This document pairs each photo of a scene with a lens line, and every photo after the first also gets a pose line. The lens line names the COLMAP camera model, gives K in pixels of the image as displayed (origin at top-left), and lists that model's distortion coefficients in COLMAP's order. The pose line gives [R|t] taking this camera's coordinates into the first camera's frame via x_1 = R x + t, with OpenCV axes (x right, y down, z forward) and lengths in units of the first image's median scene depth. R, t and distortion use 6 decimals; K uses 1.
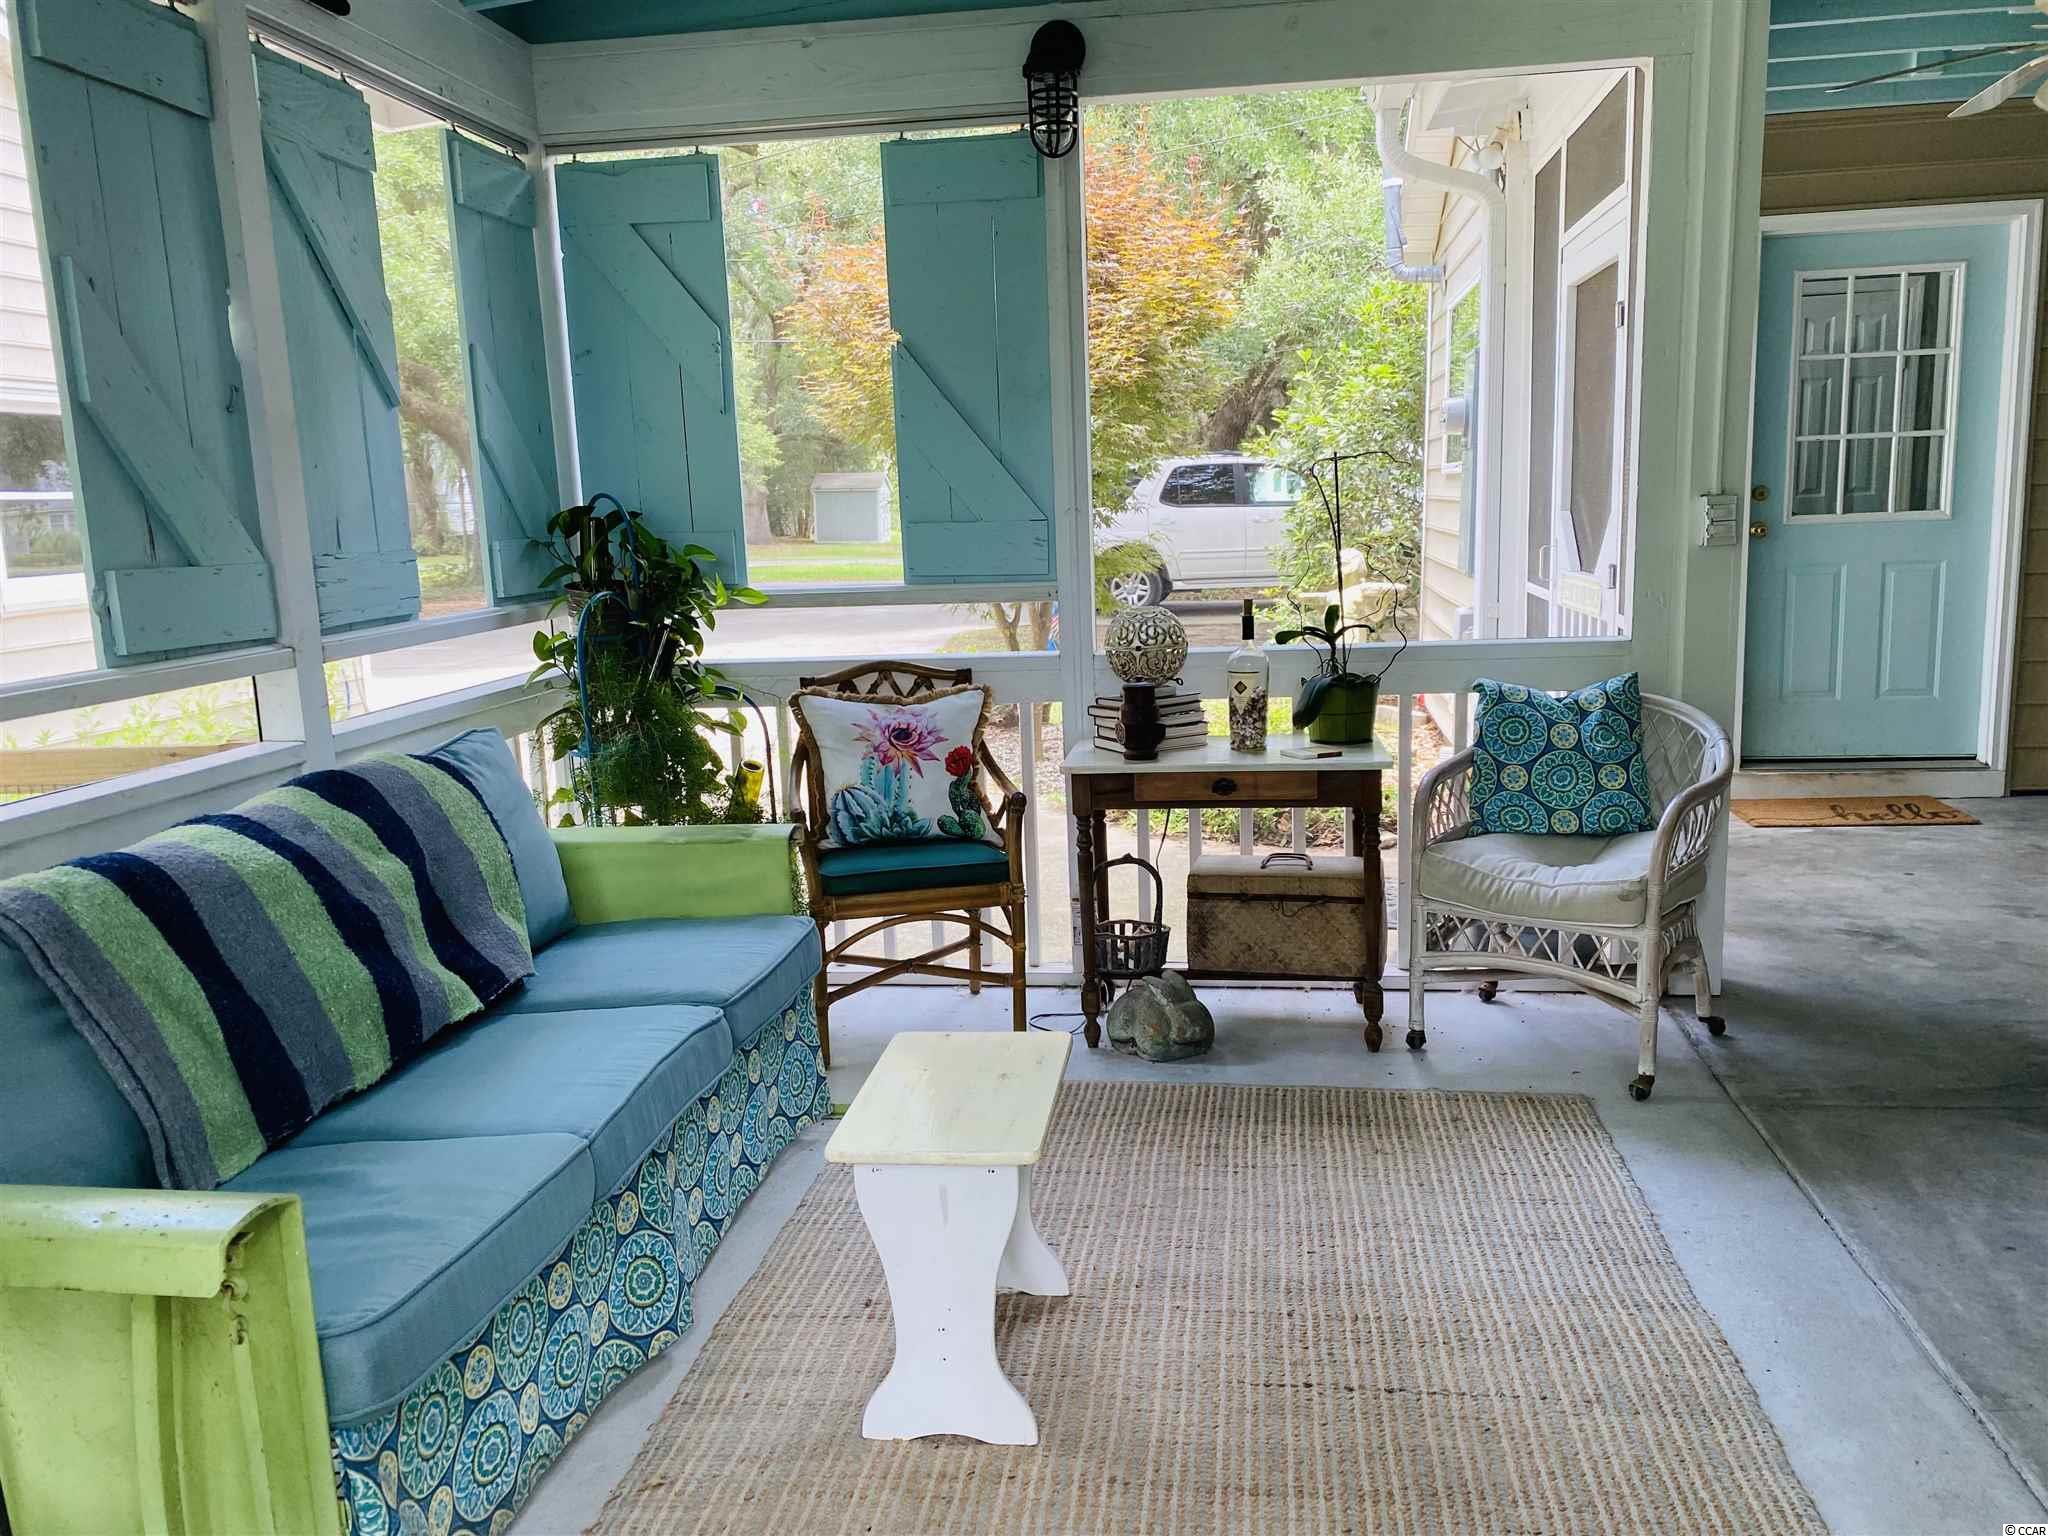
lens RADIAL K [[1575.1, 0, 1030.8], [0, 1575.1, 774.1], [0, 0, 1]] dist [0.044489, -0.042128]
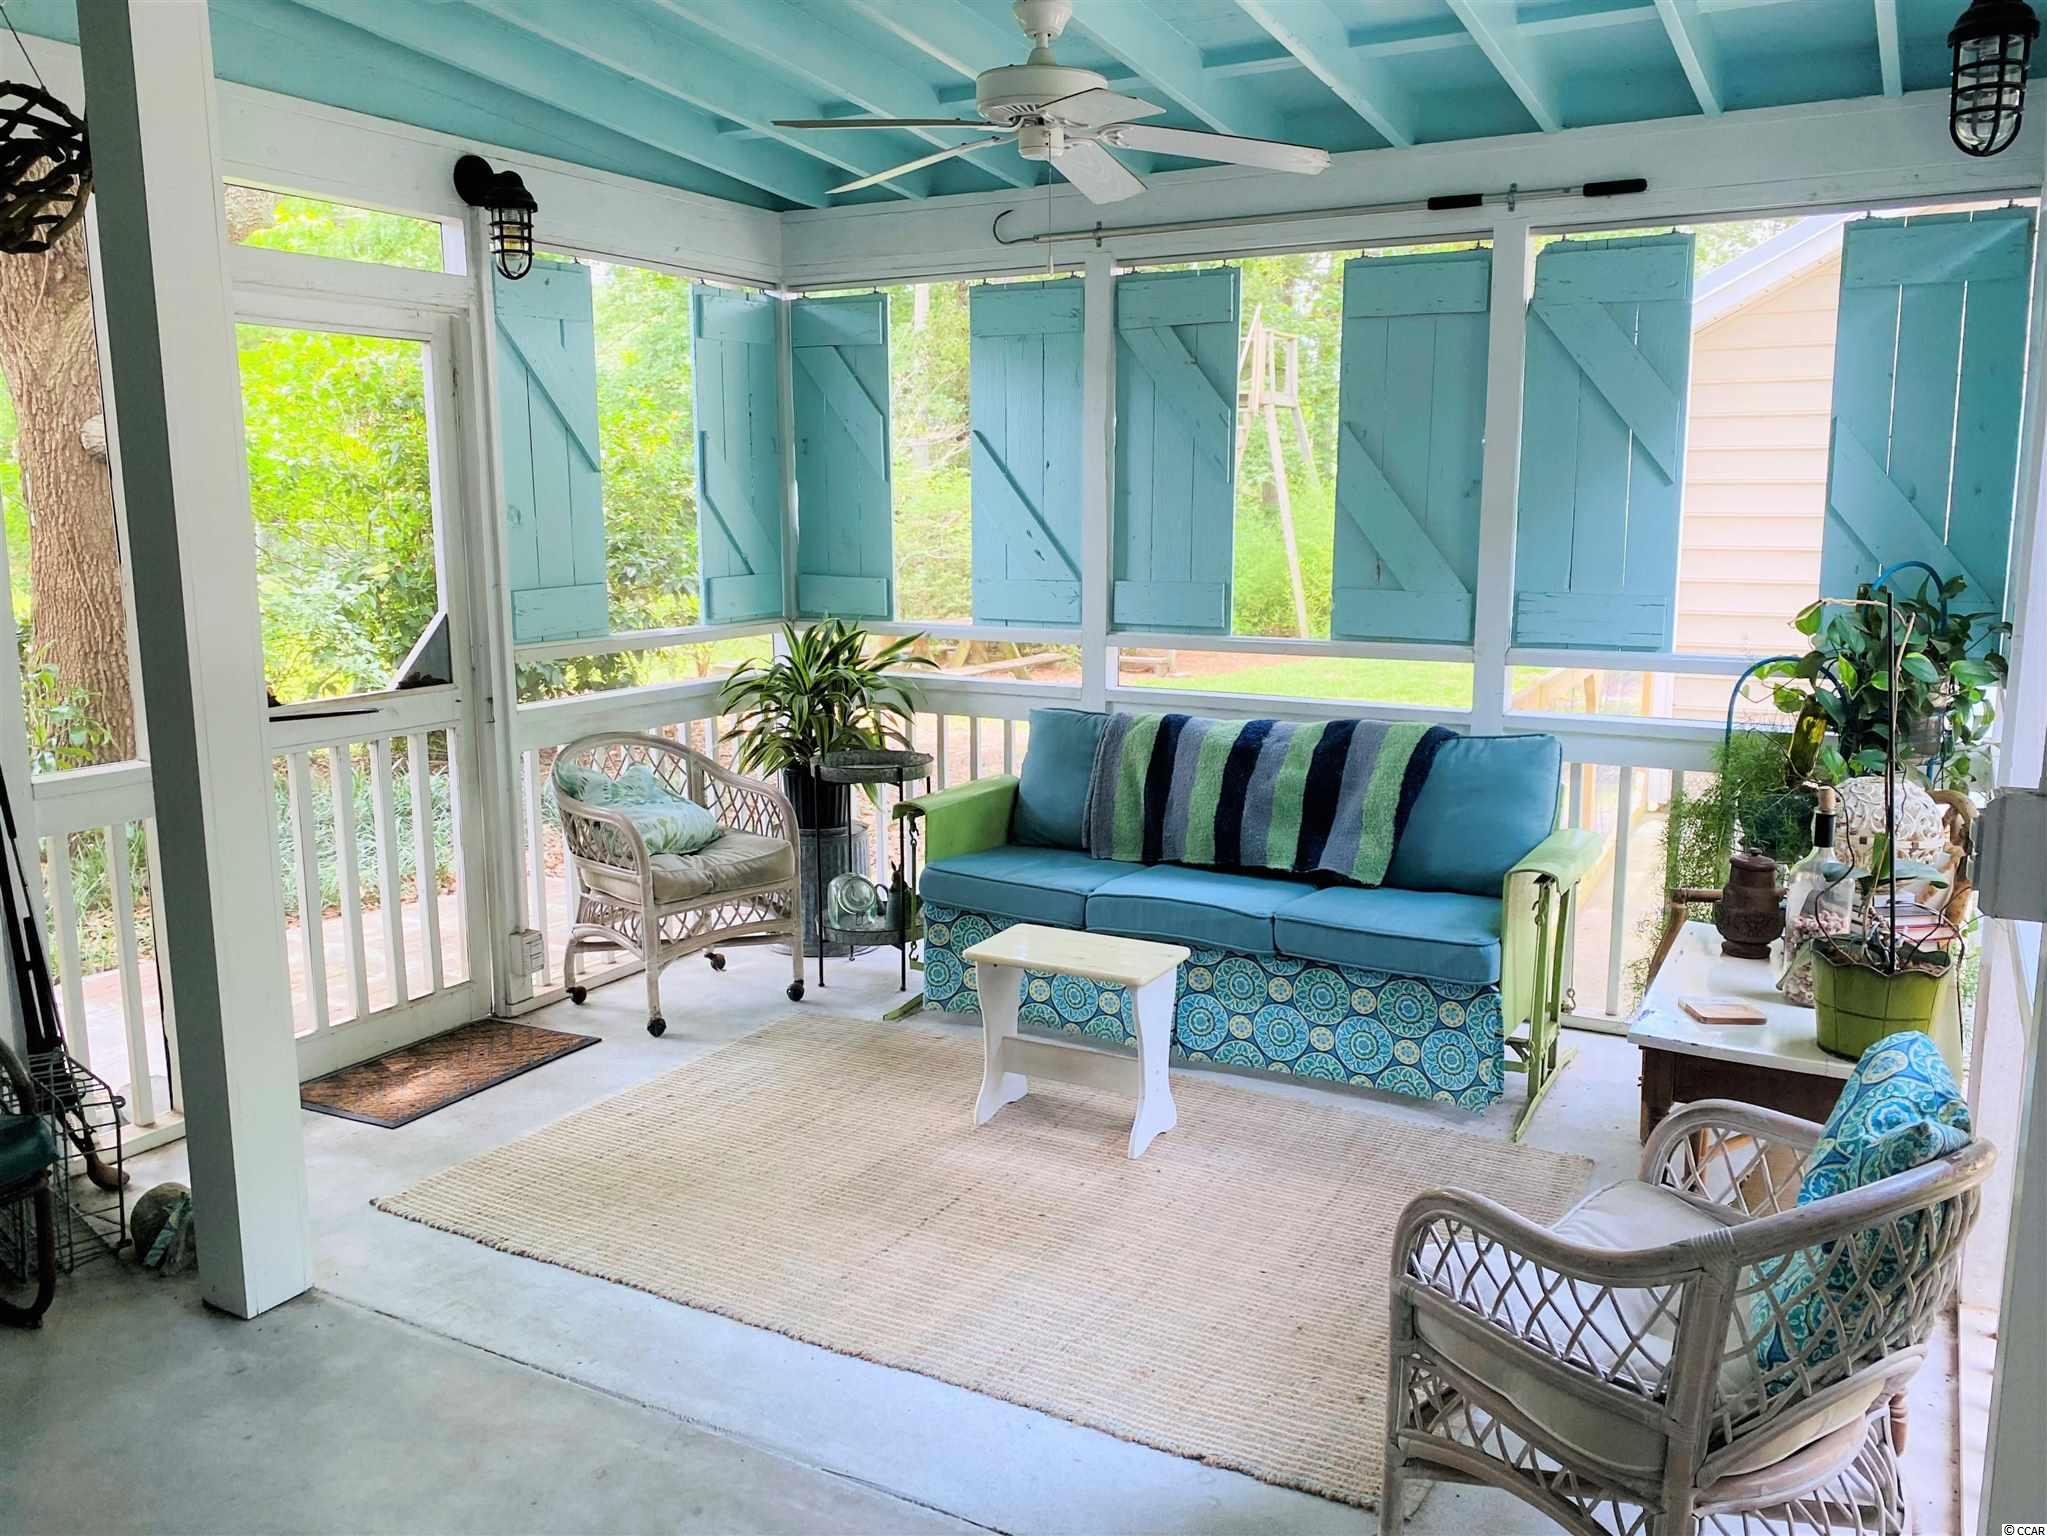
lens RADIAL K [[1574.3, 0, 1030.3], [0, 1574.3, 774.1], [0, 0, 1]] dist [0.044489, -0.042128]
pose [[-0.341367, 0.197779, -0.918886, 1.134621], [-0.144670, 0.954906, 0.259277, -0.307519], [0.928730, 0.221444, -0.297361, 1.121279]]
